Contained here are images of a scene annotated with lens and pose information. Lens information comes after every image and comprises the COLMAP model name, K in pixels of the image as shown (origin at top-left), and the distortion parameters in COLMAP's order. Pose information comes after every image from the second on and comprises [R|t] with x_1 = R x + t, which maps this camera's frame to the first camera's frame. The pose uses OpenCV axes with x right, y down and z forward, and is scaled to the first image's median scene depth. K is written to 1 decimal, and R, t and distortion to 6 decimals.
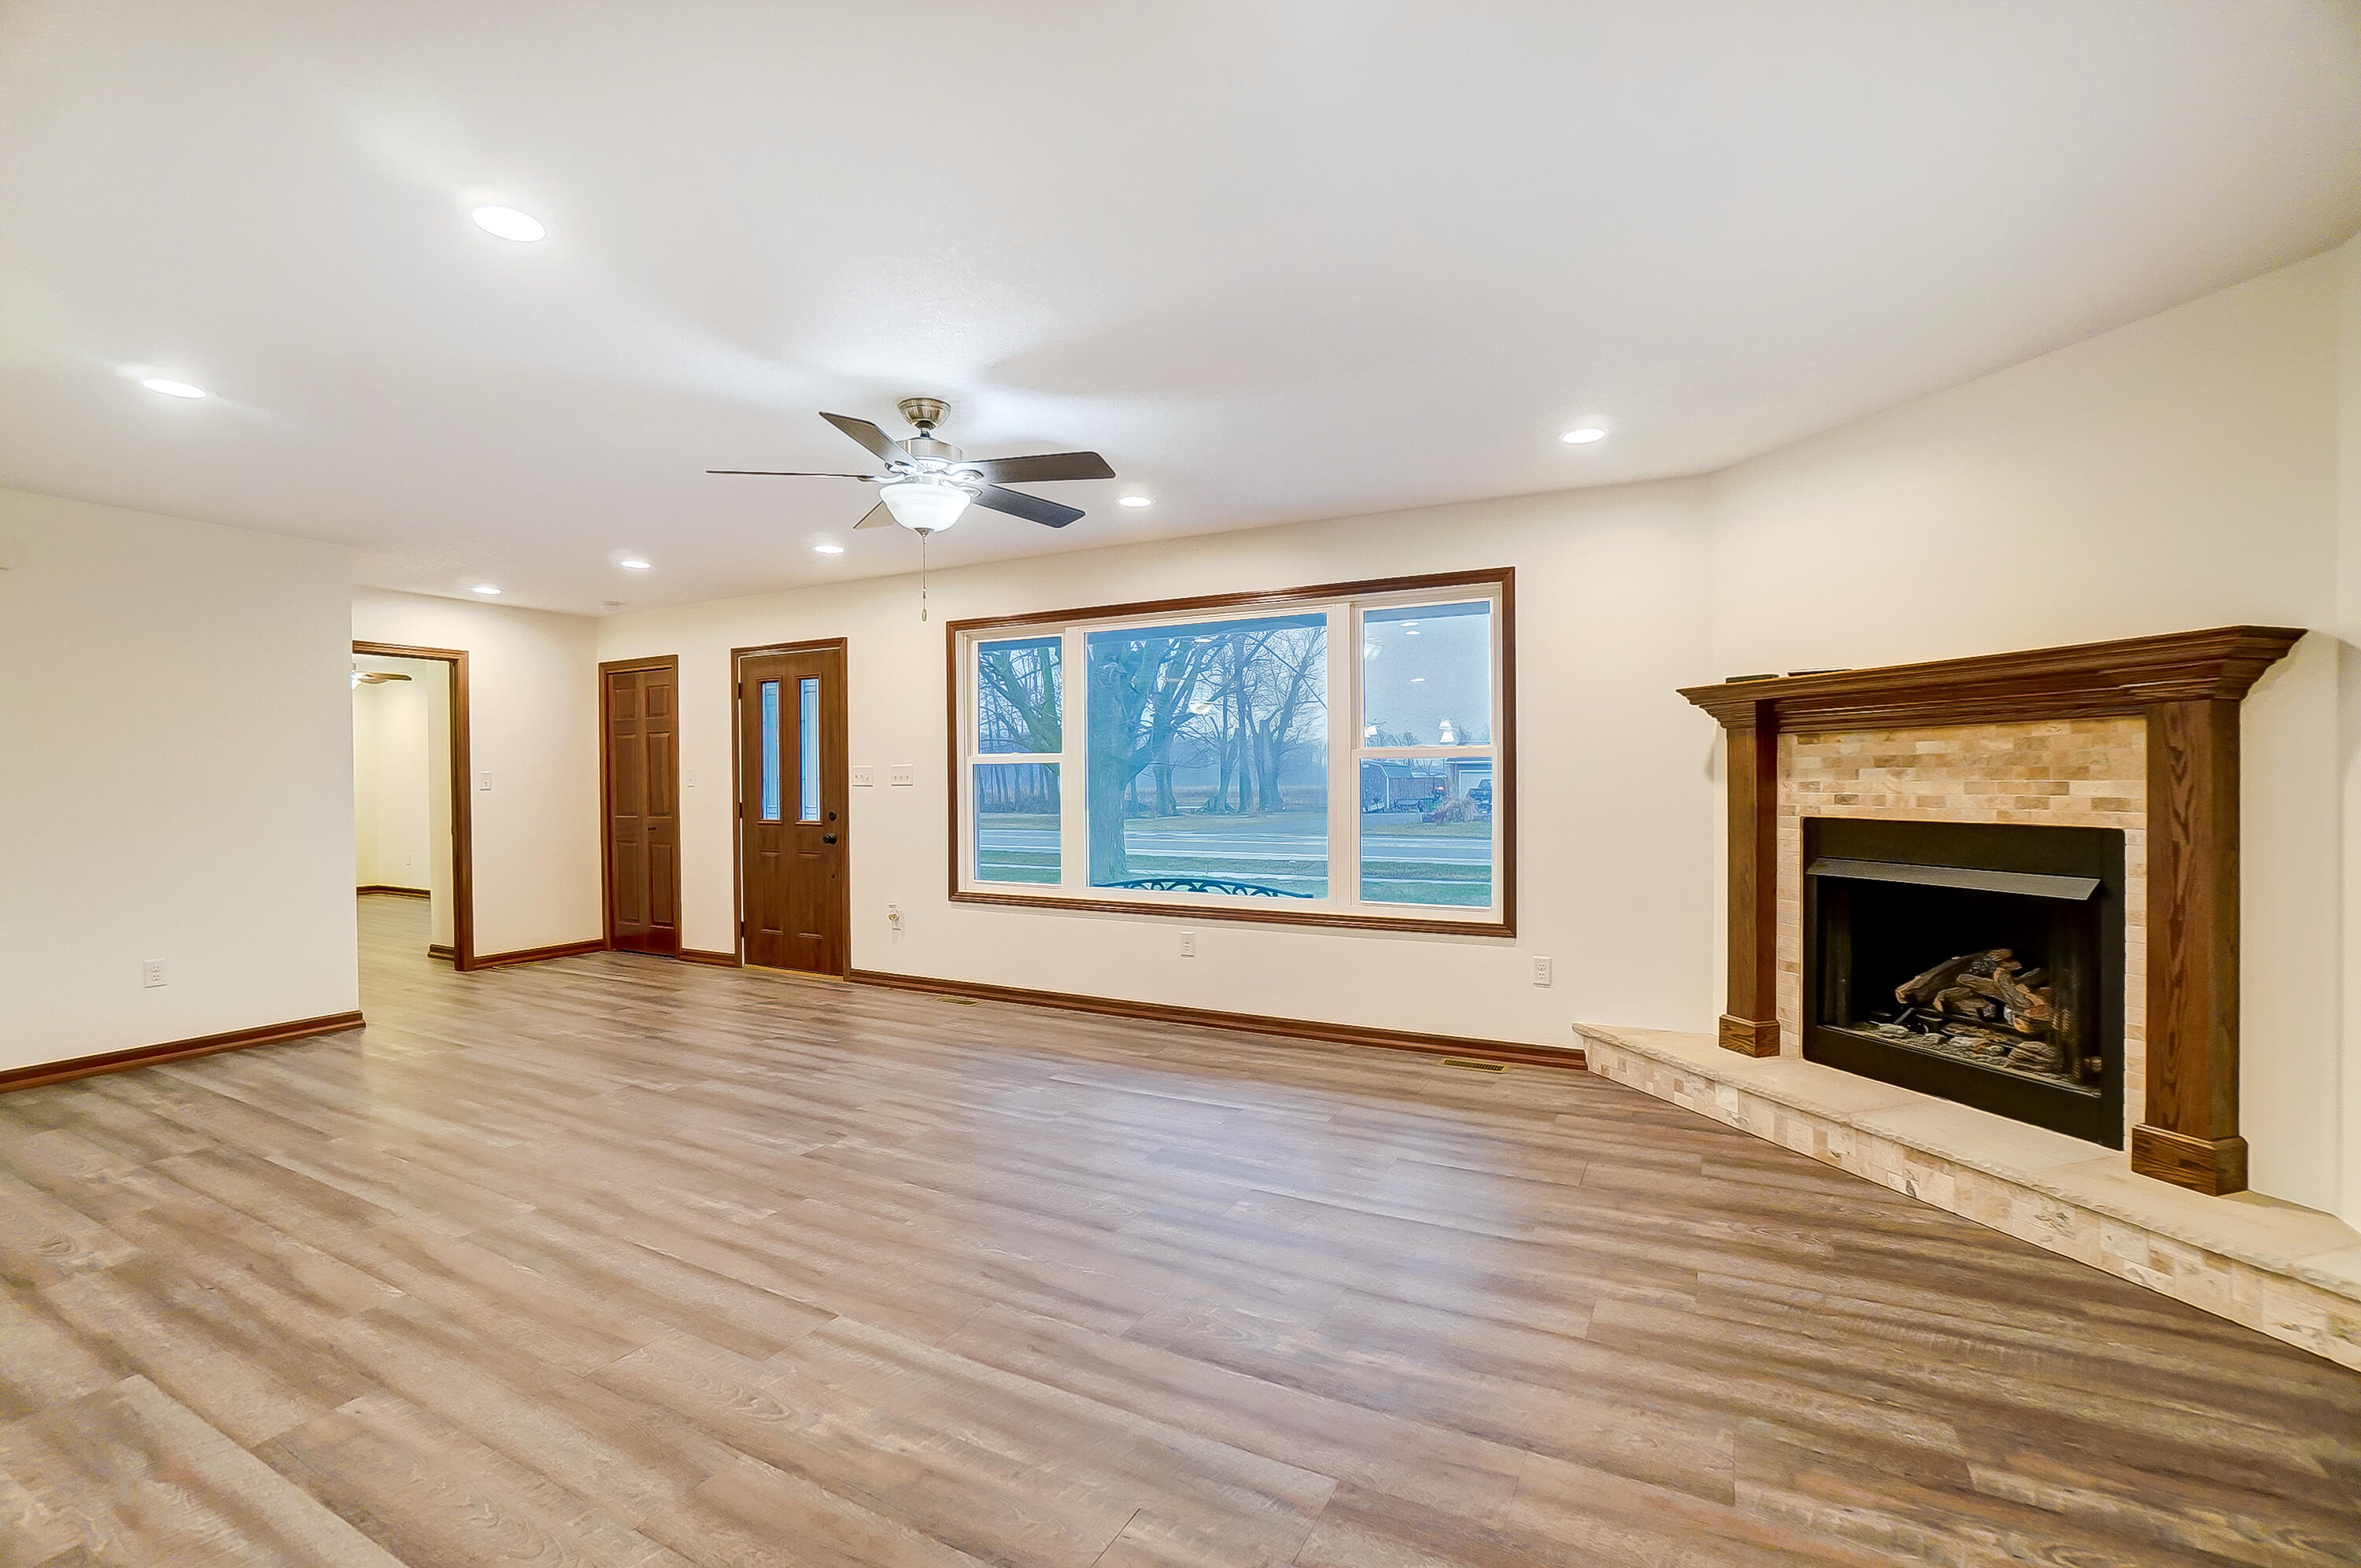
lens RADIAL K [[1074.4, 0, 1180.5], [0, 1074.4, 784.0], [0, 0, 1]] dist [0.000076, 0.000011]
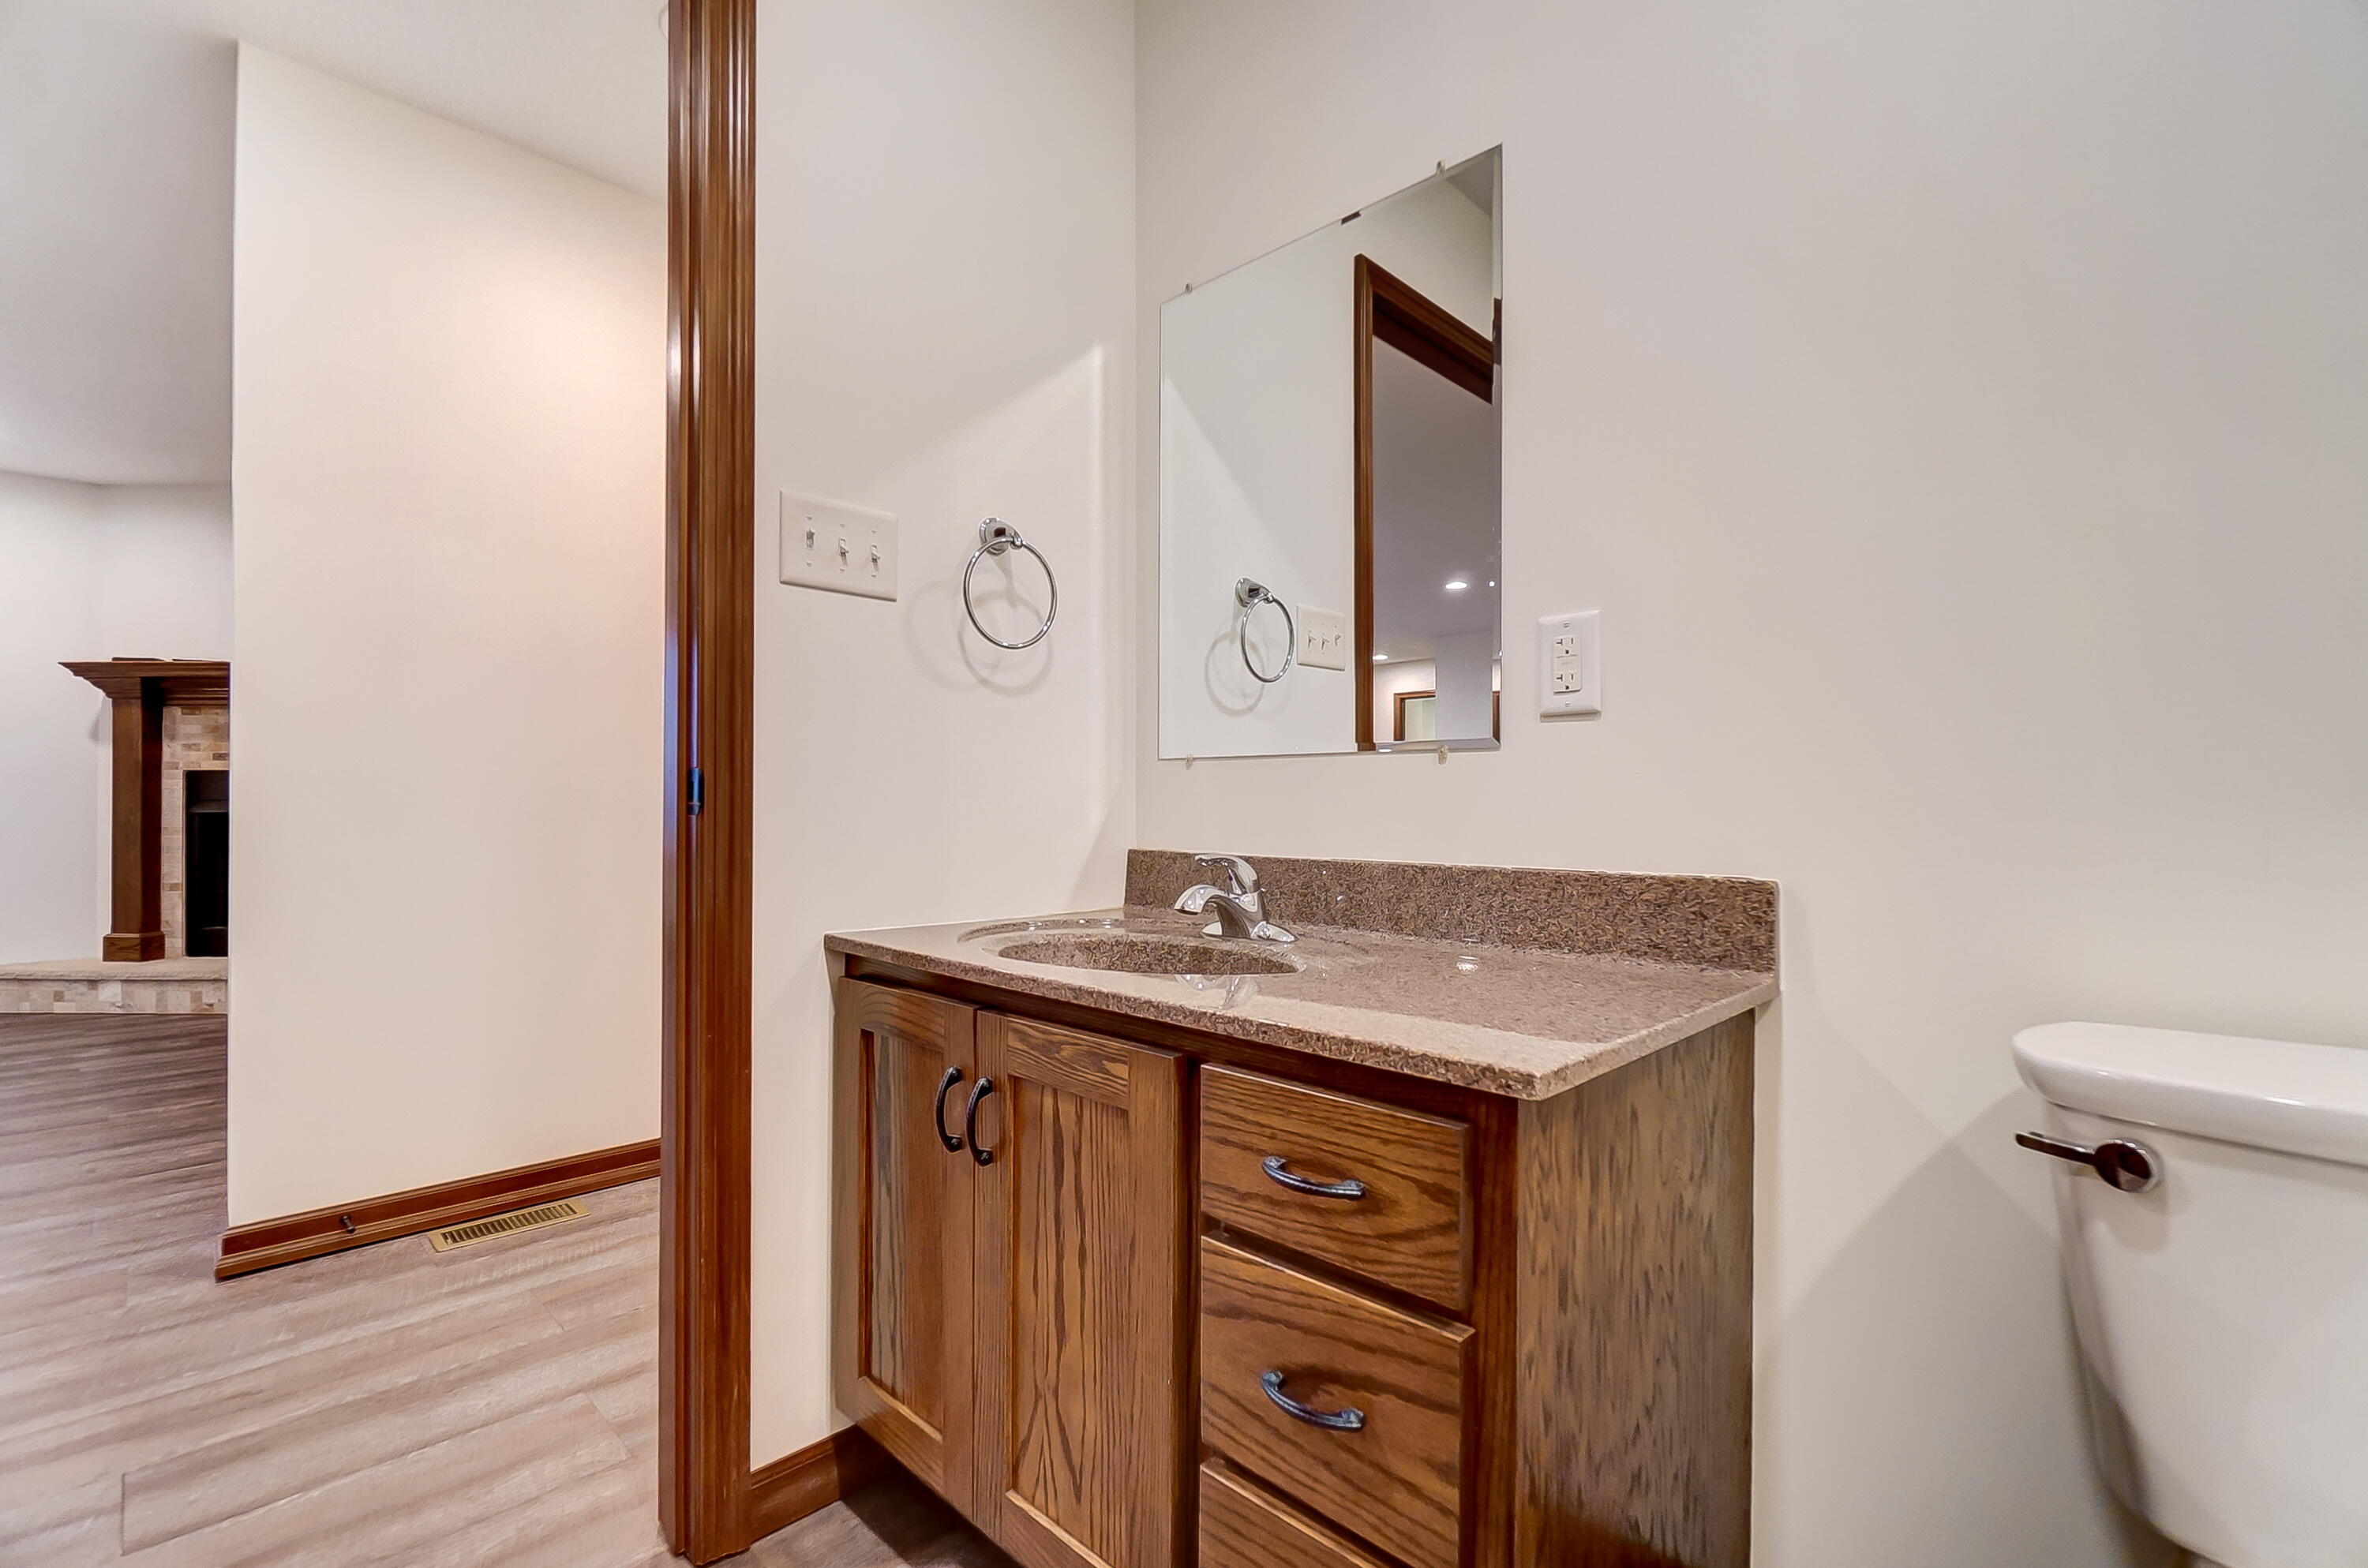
lens RADIAL K [[1042.2, 0, 1170.0], [0, 1042.2, 795.4], [0, 0, 1]] dist [-0.001475, 0.000046]
pose [[0.305248, 0.005483, 0.952257, -0.287684], [0.001585, 0.999979, -0.006266, 0.077978], [-0.952271, 0.003422, 0.305233, -0.580457]]
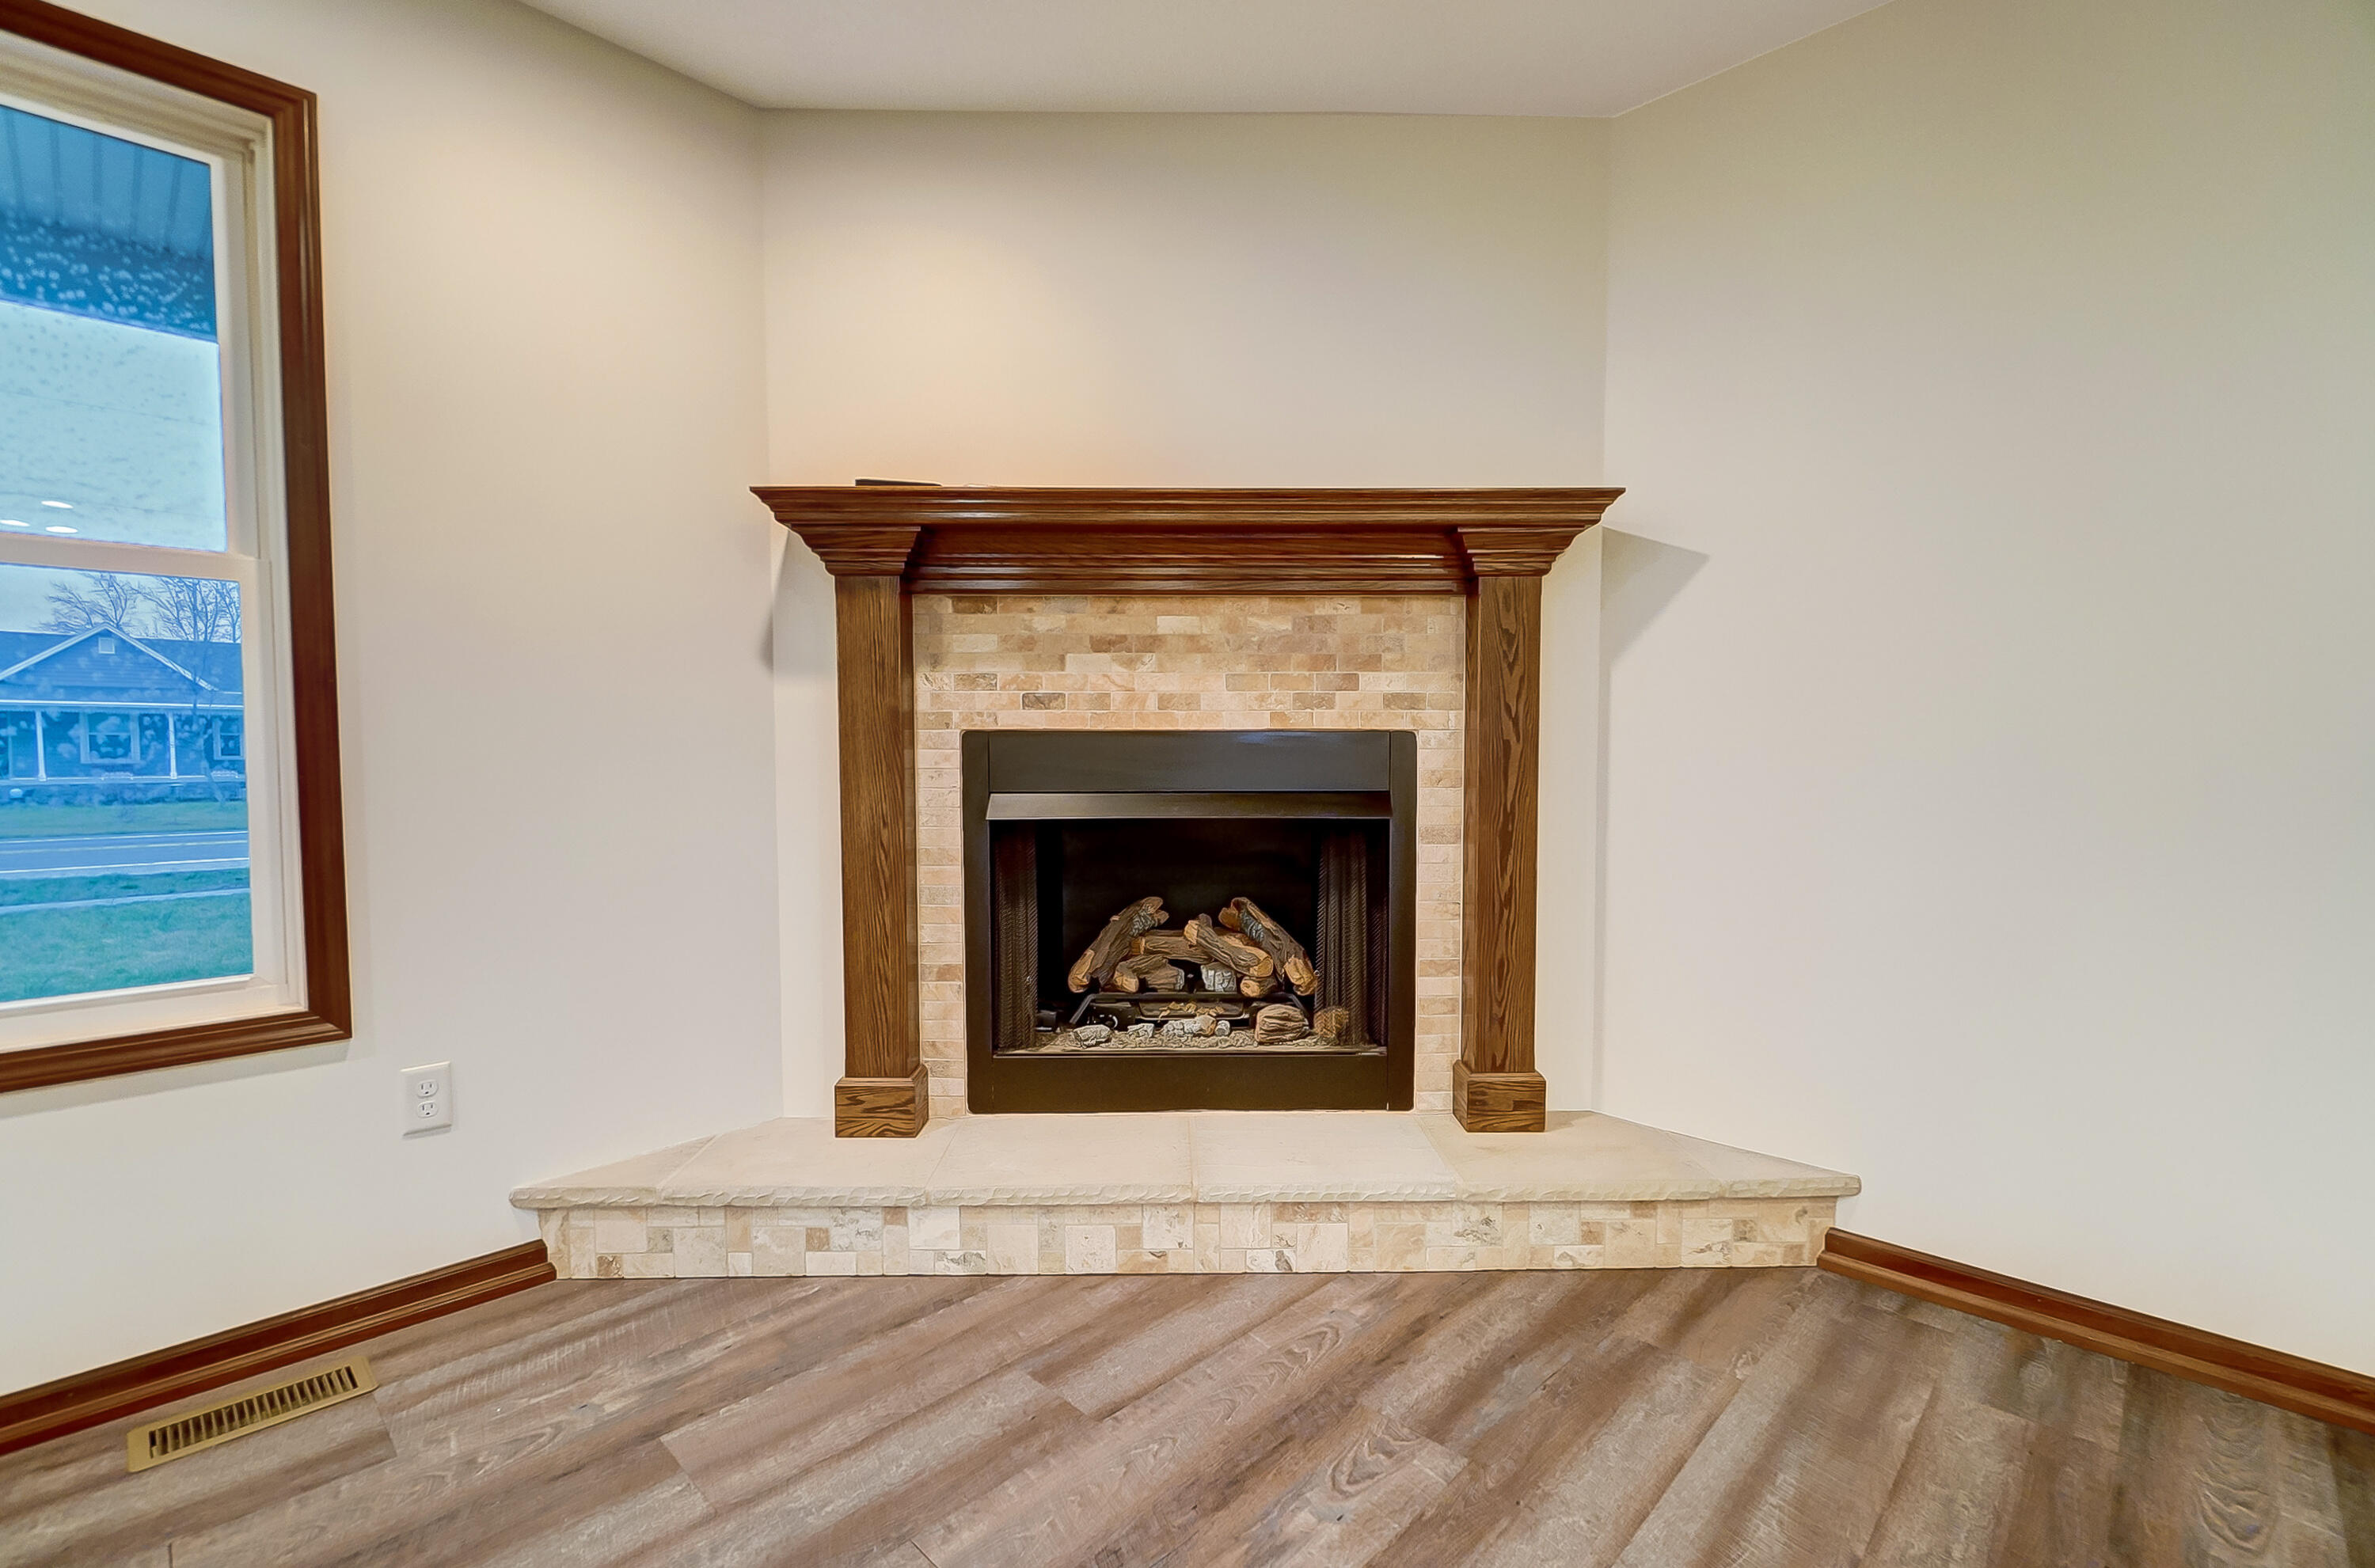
lens RADIAL K [[1051.1, 0, 1228.9], [0, 1051.1, 799.0], [0, 0, 1]] dist [0.000229, -0.004125]
pose [[0.281317, -0.041056, 0.958736, 0.039779], [0.002919, 0.999116, 0.041928, 0.049952], [-0.959610, -0.008996, 0.281189, 0.750667]]
